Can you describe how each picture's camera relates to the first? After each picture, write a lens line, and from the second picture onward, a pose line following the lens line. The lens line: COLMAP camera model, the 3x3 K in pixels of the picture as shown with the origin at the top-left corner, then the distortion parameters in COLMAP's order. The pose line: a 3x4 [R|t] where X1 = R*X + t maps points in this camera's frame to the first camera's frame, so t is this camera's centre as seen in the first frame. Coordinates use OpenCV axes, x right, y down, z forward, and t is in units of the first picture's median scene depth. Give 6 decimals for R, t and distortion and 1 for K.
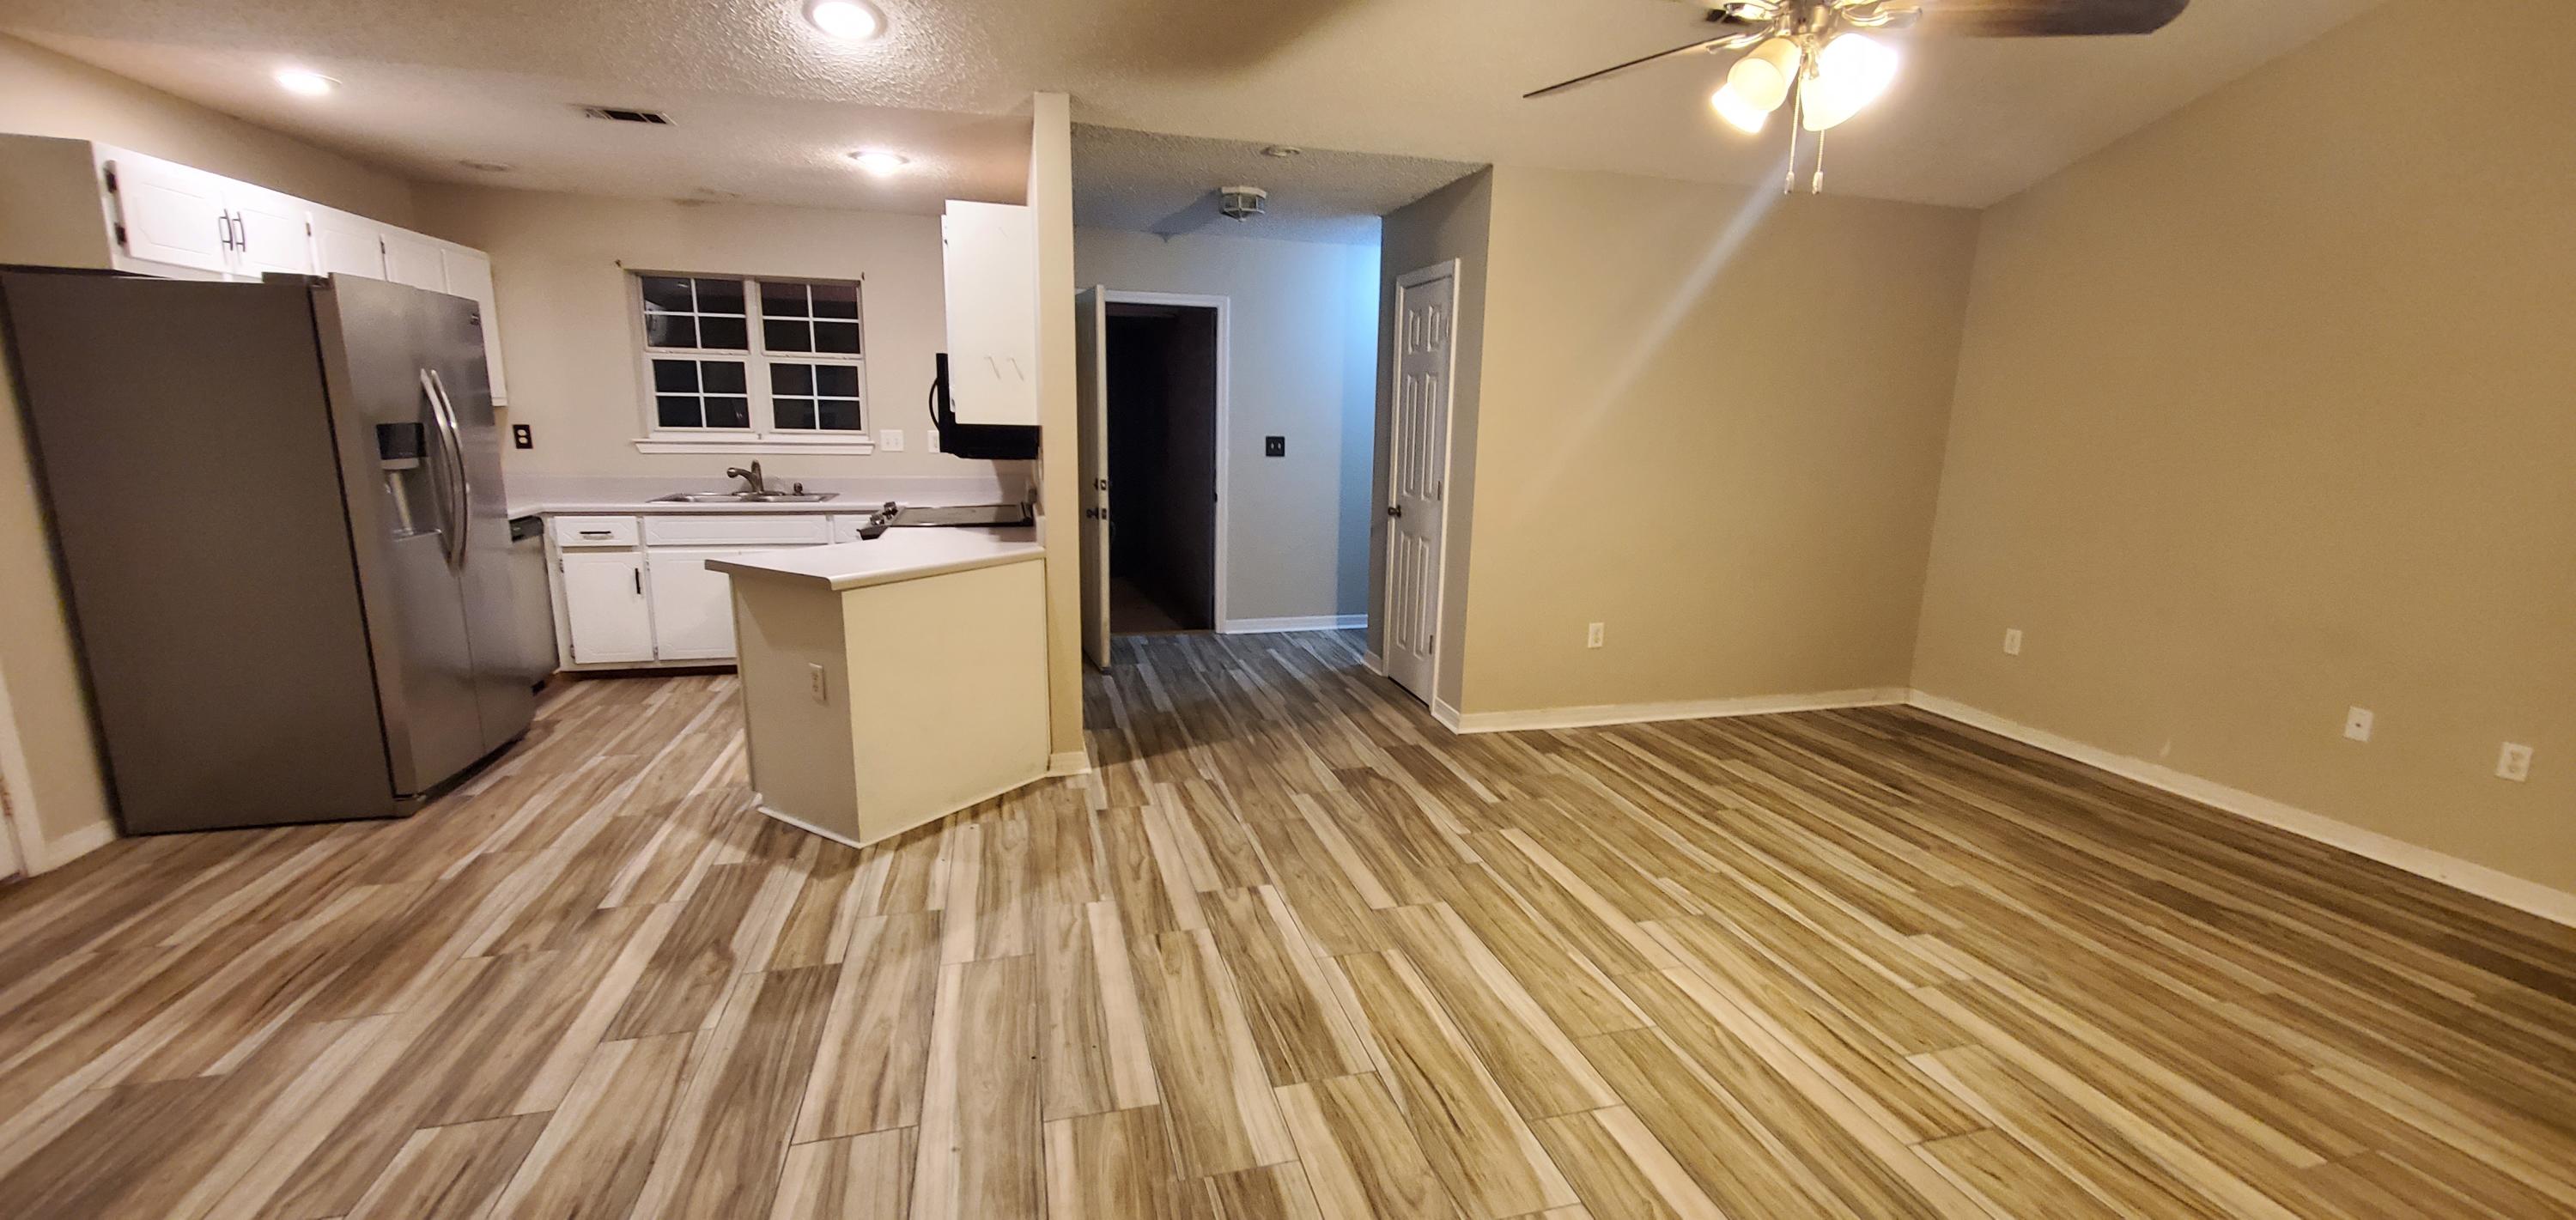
lens RADIAL K [[1029.1, 0, 1297.2], [0, 1029.1, 623.2], [0, 0, 1]] dist [-0.002424, -0.000896]
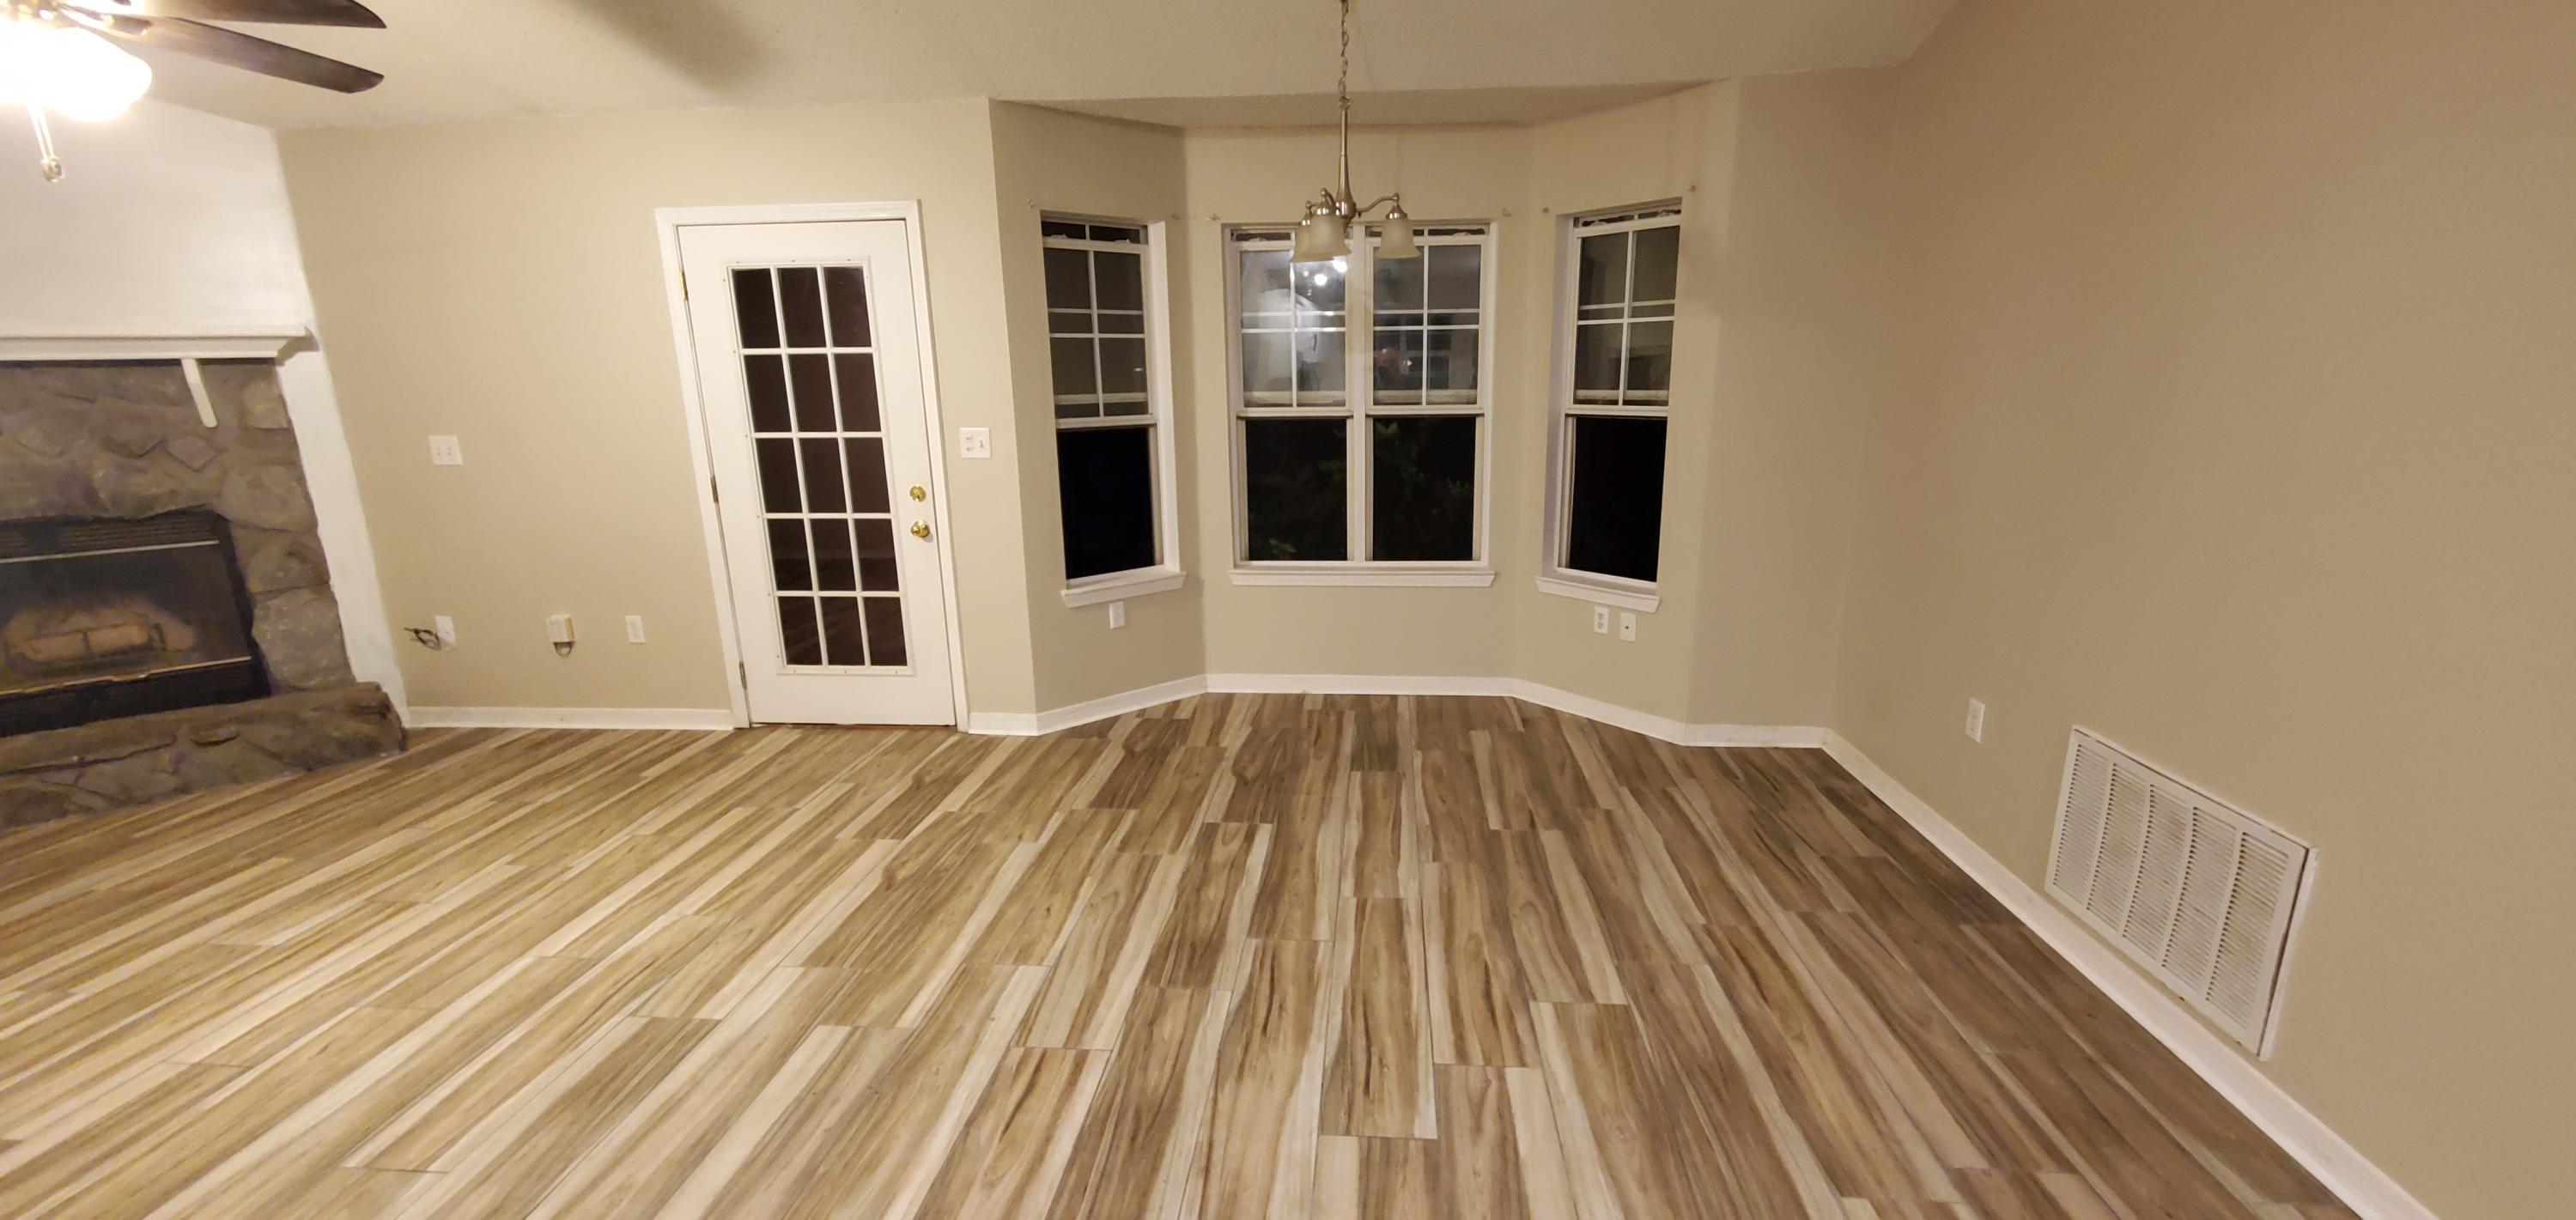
lens RADIAL K [[1029.1, 0, 1300.2], [0, 1029.1, 627.3], [0, 0, 1]] dist [-0.002424, -0.000896]
pose [[-0.939352, -0.092722, 0.330183, -0.537847], [0.064167, 0.898241, 0.434795, -0.212457], [-0.336899, 0.429612, -0.837814, 0.884476]]
